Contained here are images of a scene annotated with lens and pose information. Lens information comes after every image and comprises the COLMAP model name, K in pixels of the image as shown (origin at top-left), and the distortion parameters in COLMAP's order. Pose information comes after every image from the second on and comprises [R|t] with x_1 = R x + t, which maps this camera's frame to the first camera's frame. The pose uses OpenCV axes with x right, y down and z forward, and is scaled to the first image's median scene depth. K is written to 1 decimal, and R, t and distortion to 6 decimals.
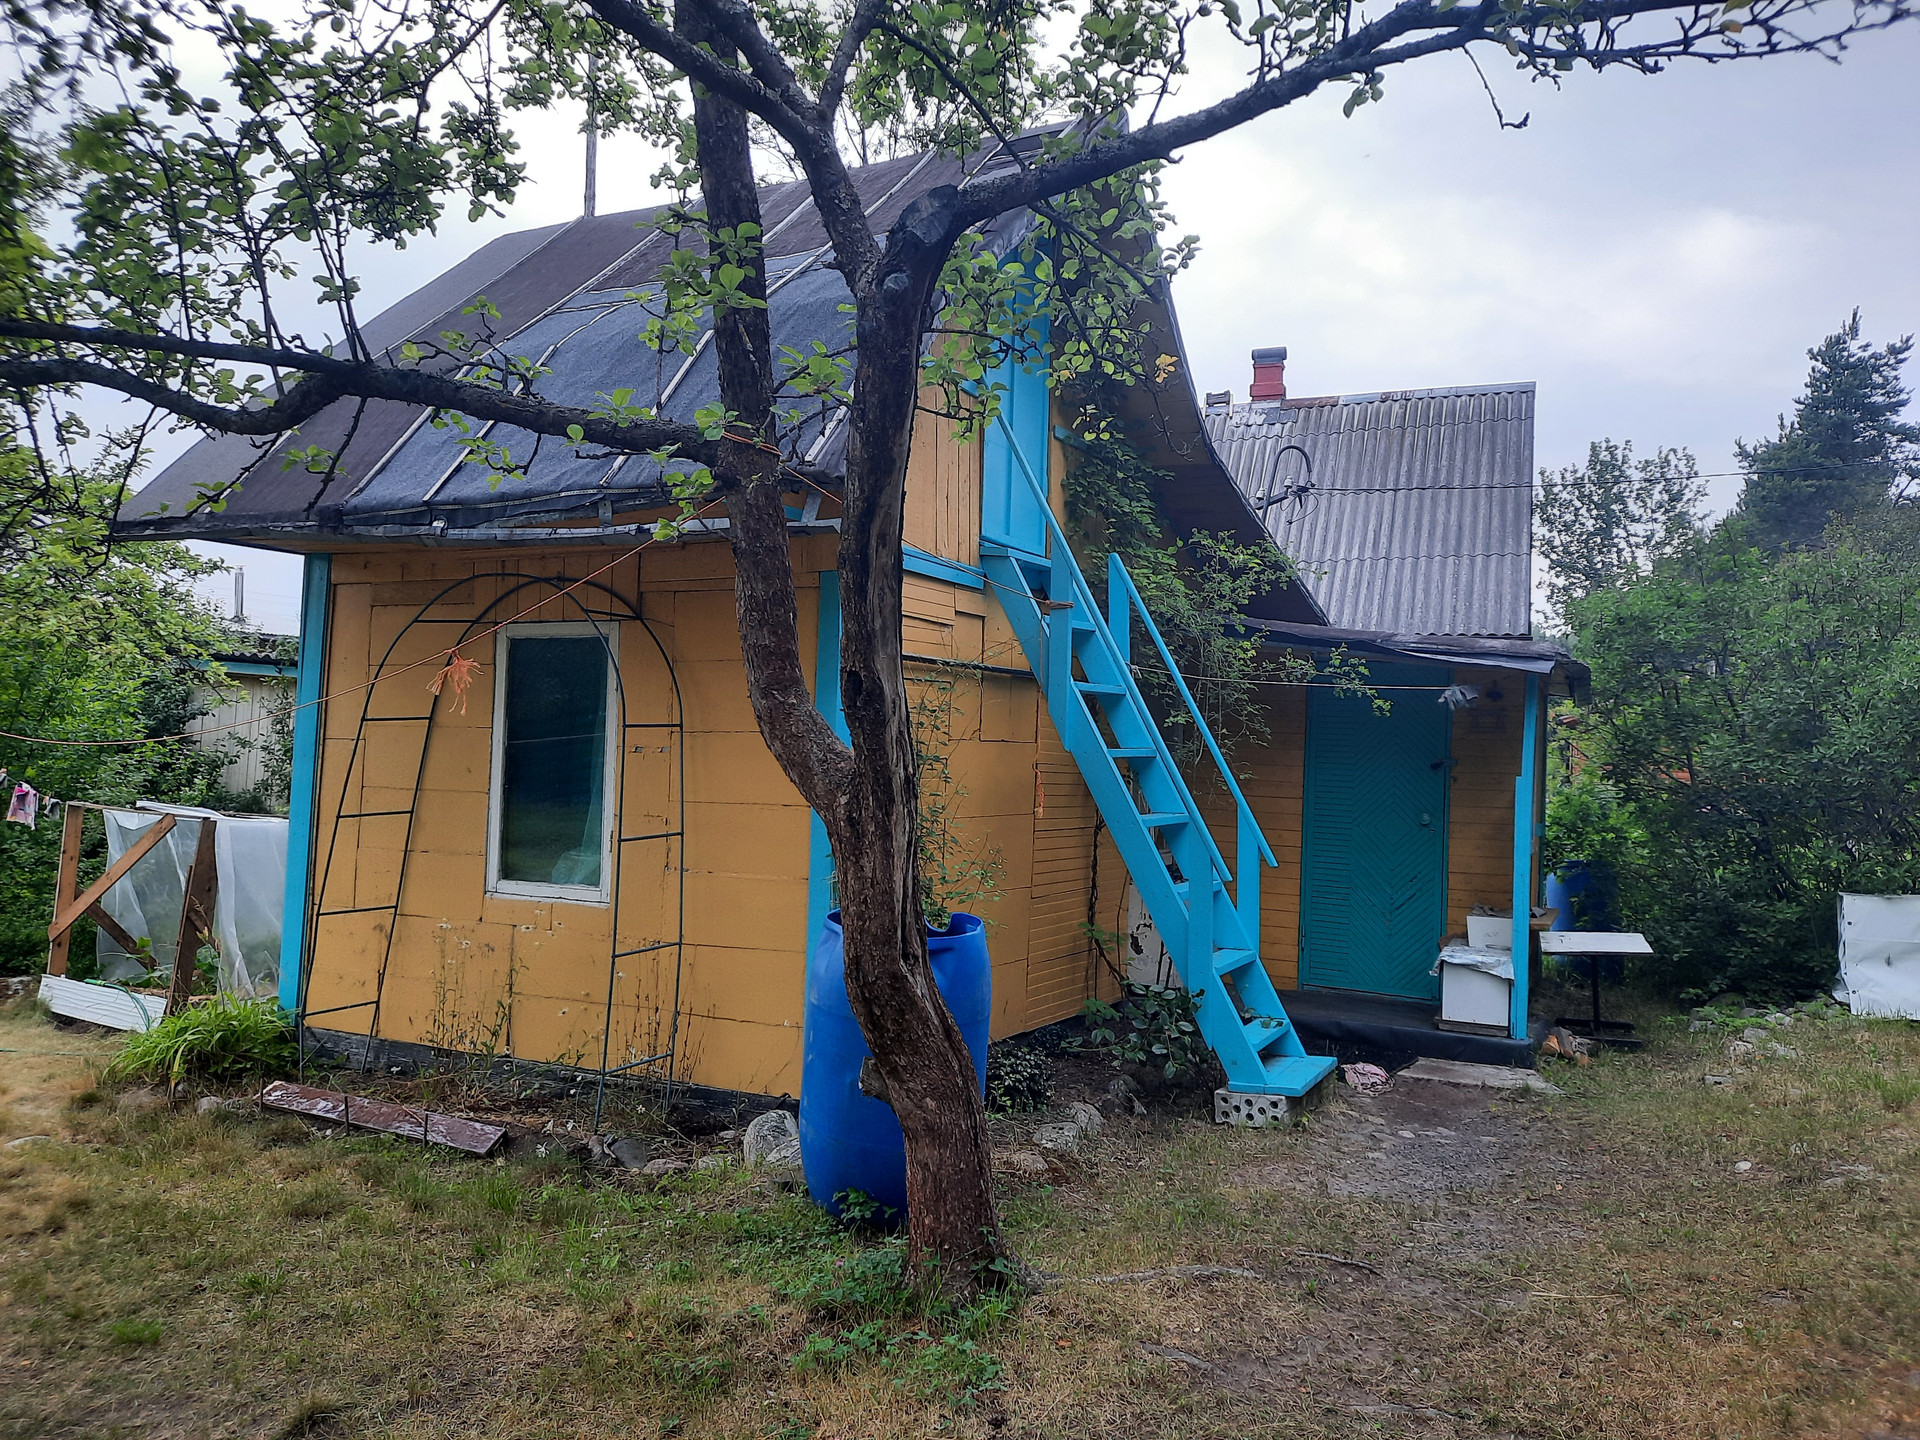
lens RADIAL K [[1390.0, 0, 969.4], [0, 1390.0, 709.4], [0, 0, 1]] dist [0.066411, -0.064784]
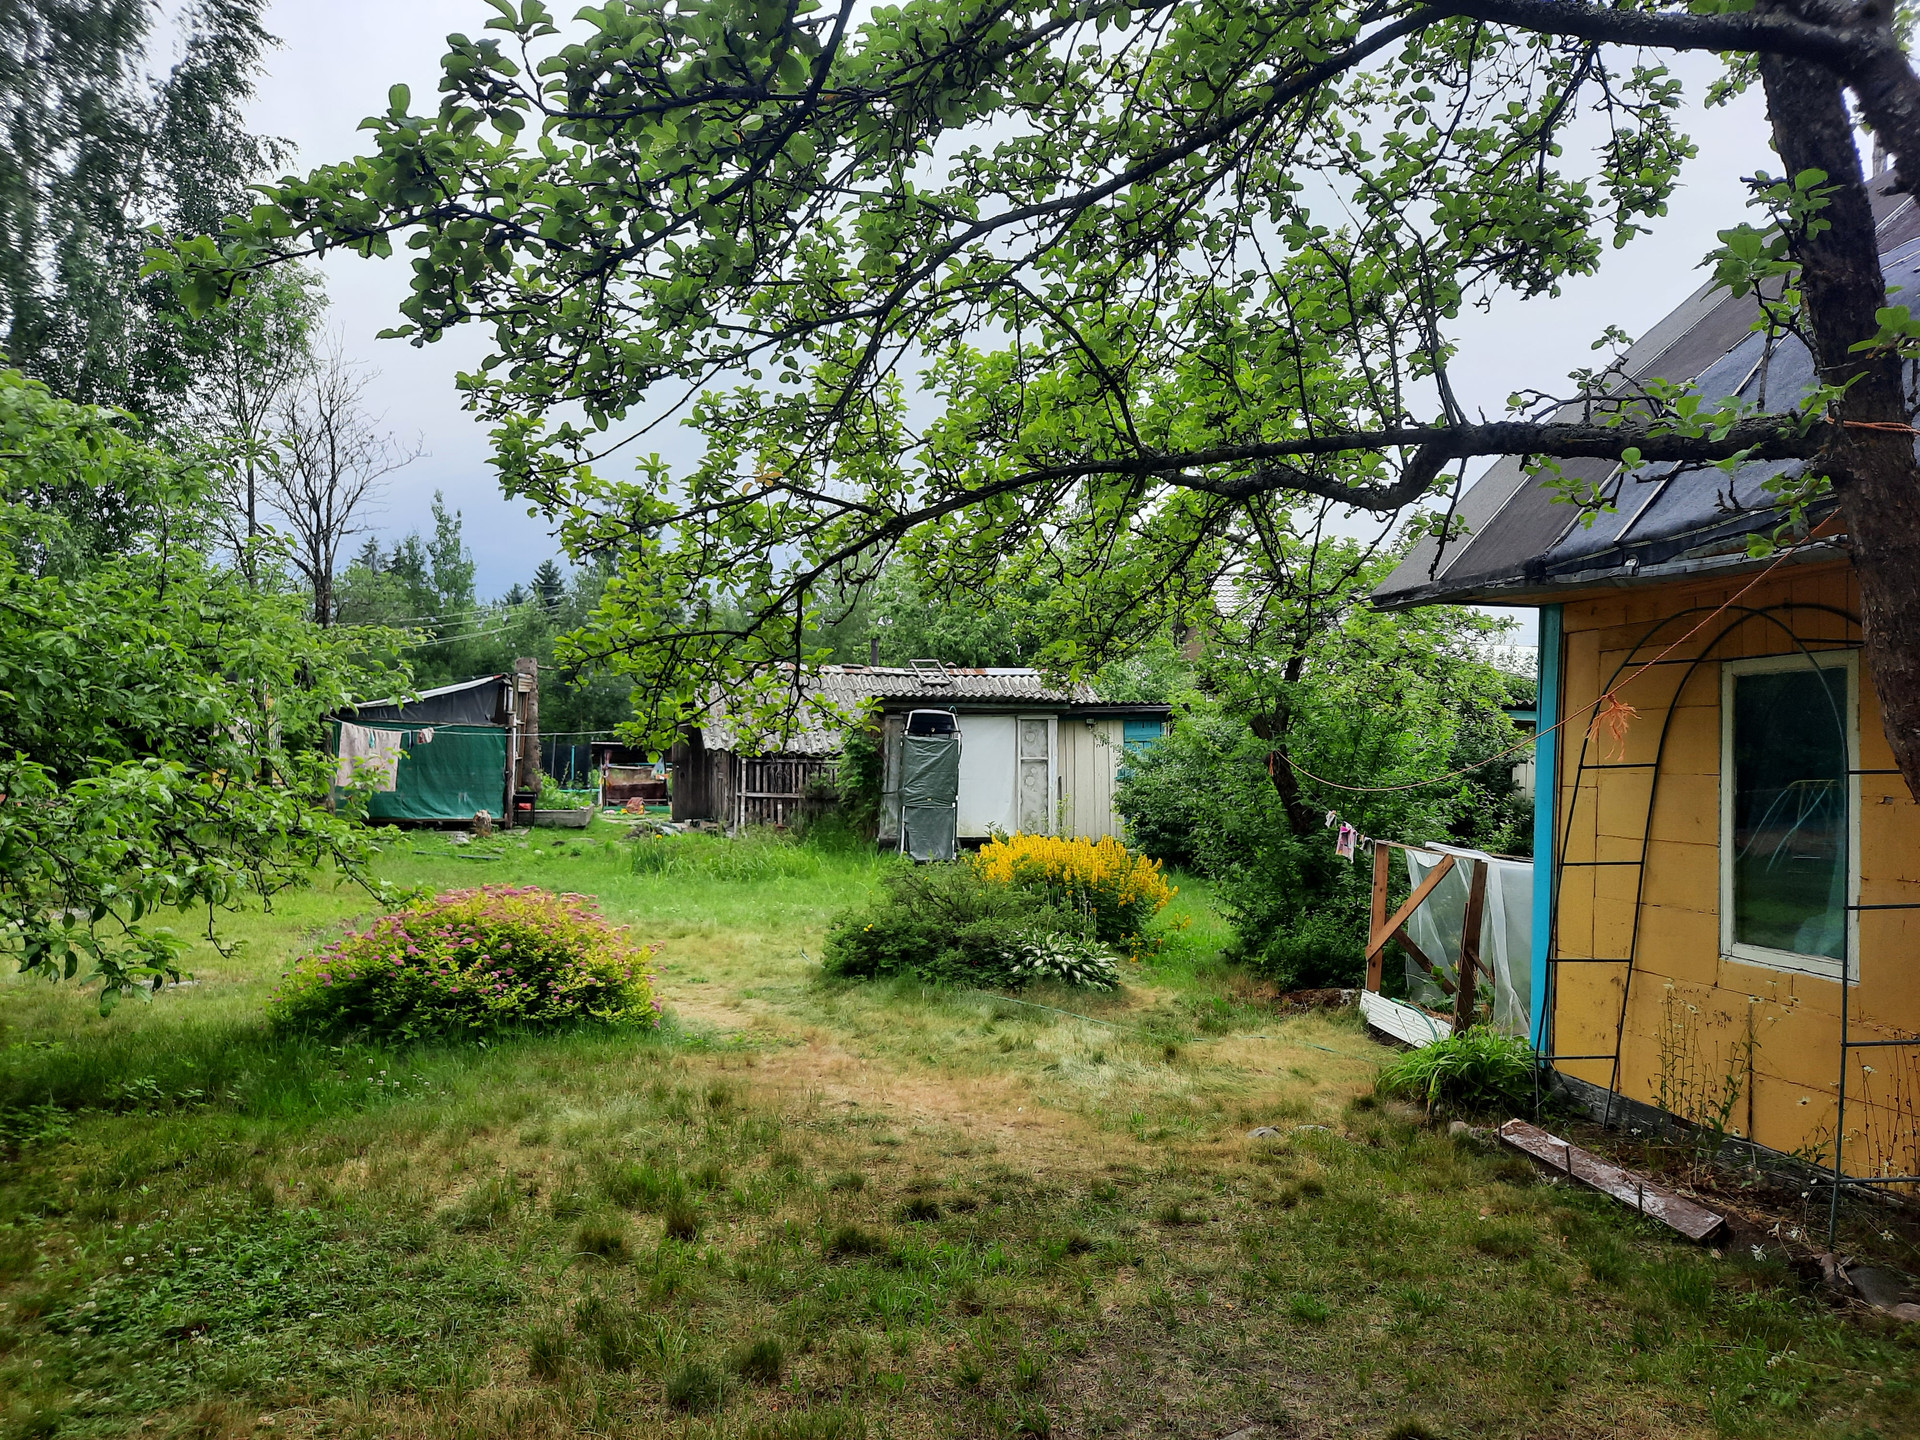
lens RADIAL K [[1397.1, 0, 968.1], [0, 1397.1, 709.3], [0, 0, 1]] dist [0.059545, -0.072312]
pose [[0.609544, -0.043503, -0.791558, 0.094778], [0.017999, 0.998995, -0.041044, -0.000723], [0.792548, 0.010771, 0.609715, 0.047922]]
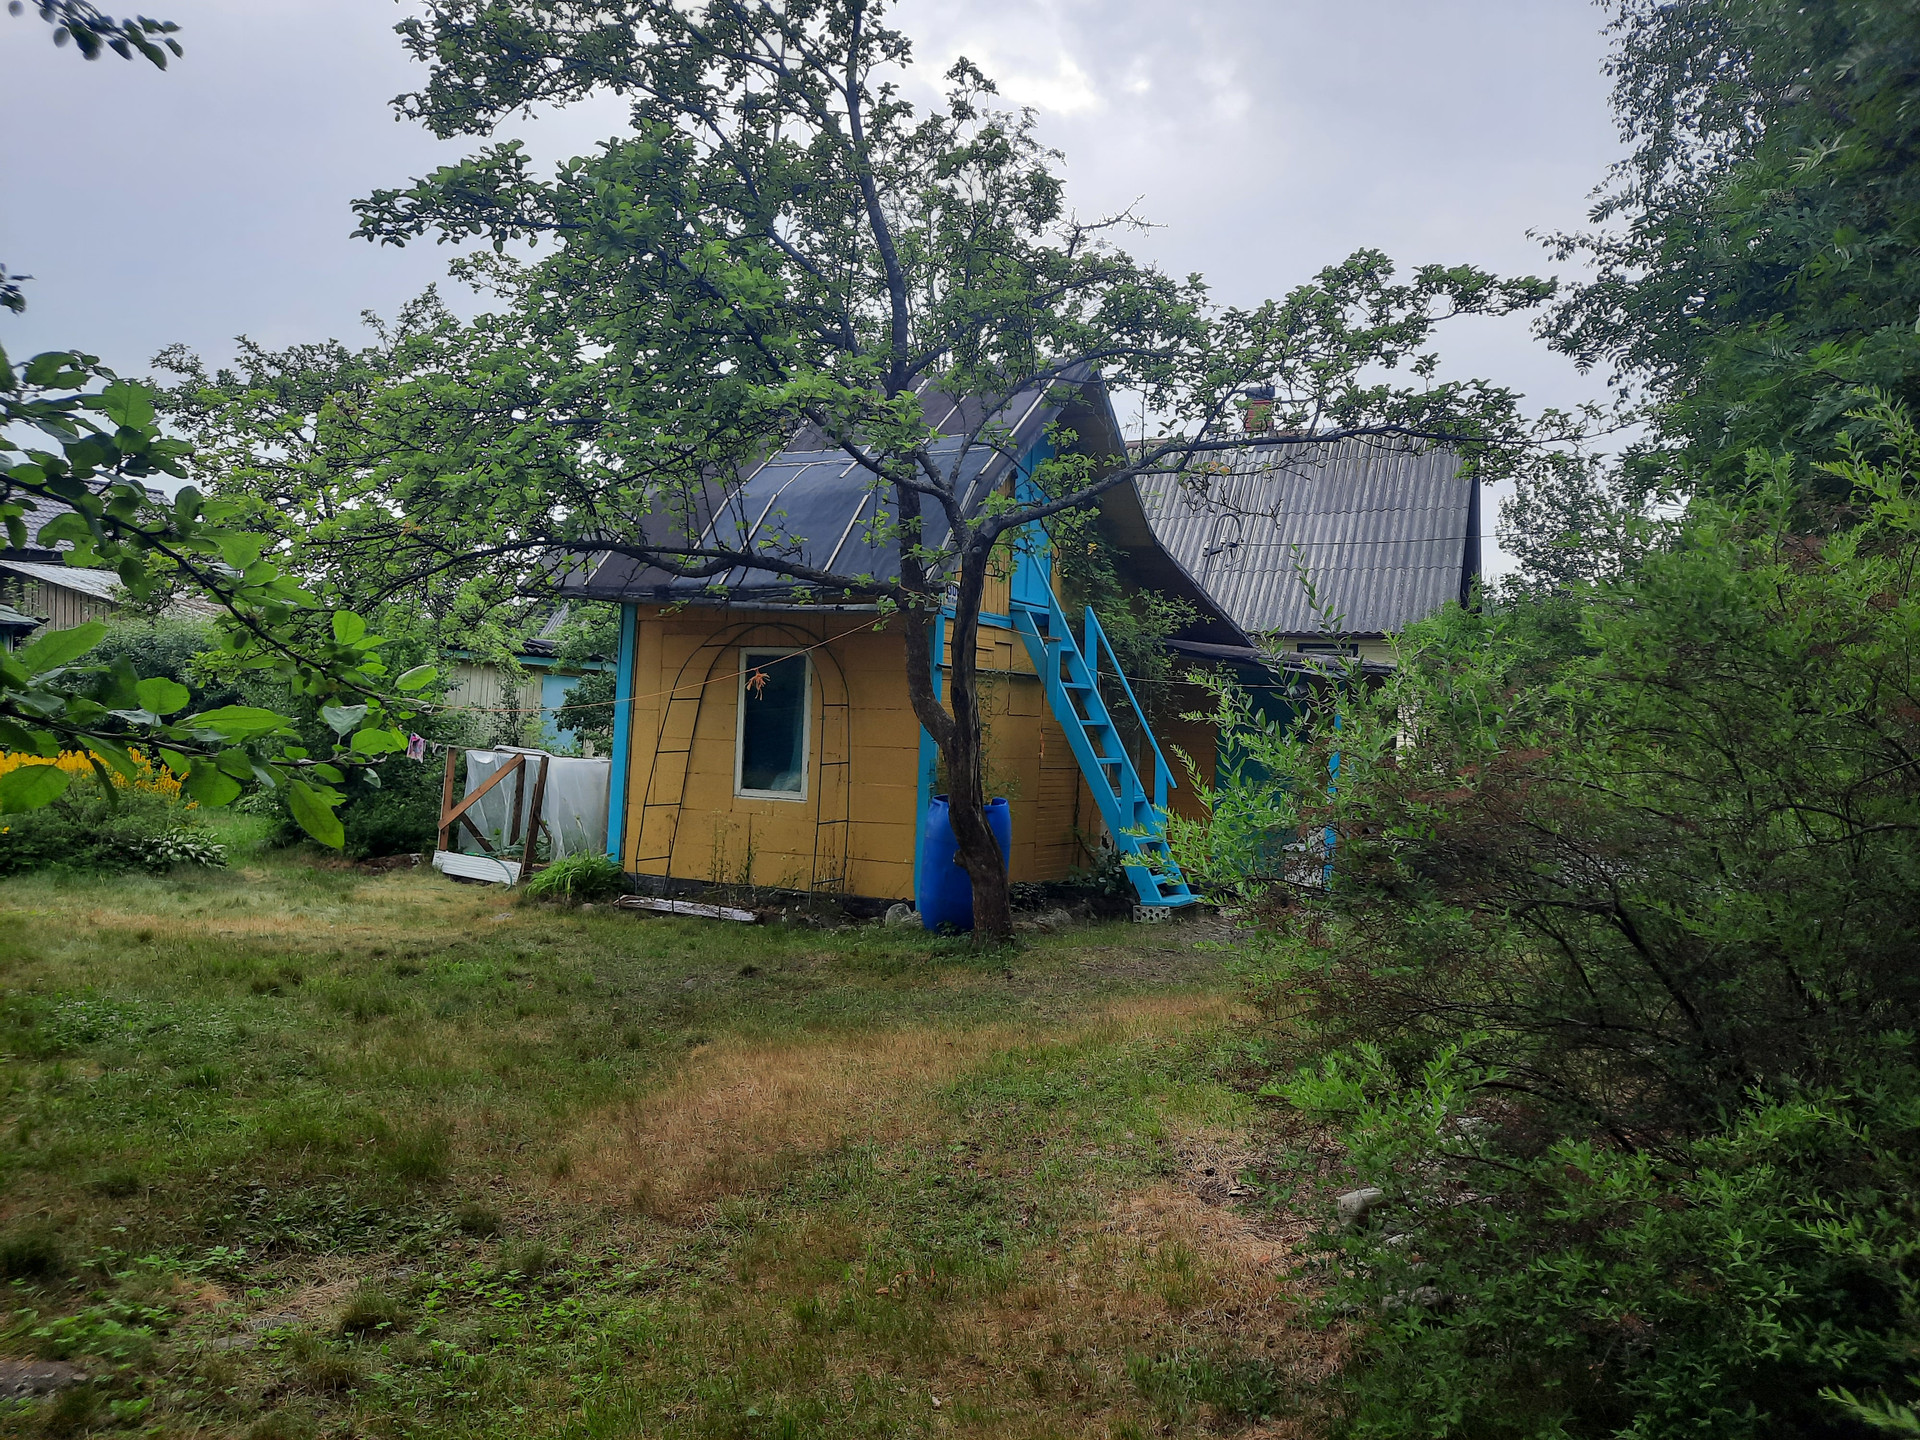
lens RADIAL K [[1390.0, 0, 969.4], [0, 1390.0, 709.4], [0, 0, 1]] dist [0.066411, -0.064784]
pose [[0.999622, 0.011260, -0.025097, 0.002518], [-0.010776, 0.999755, 0.019354, -0.018929], [0.025309, -0.019076, 0.999498, -0.801110]]
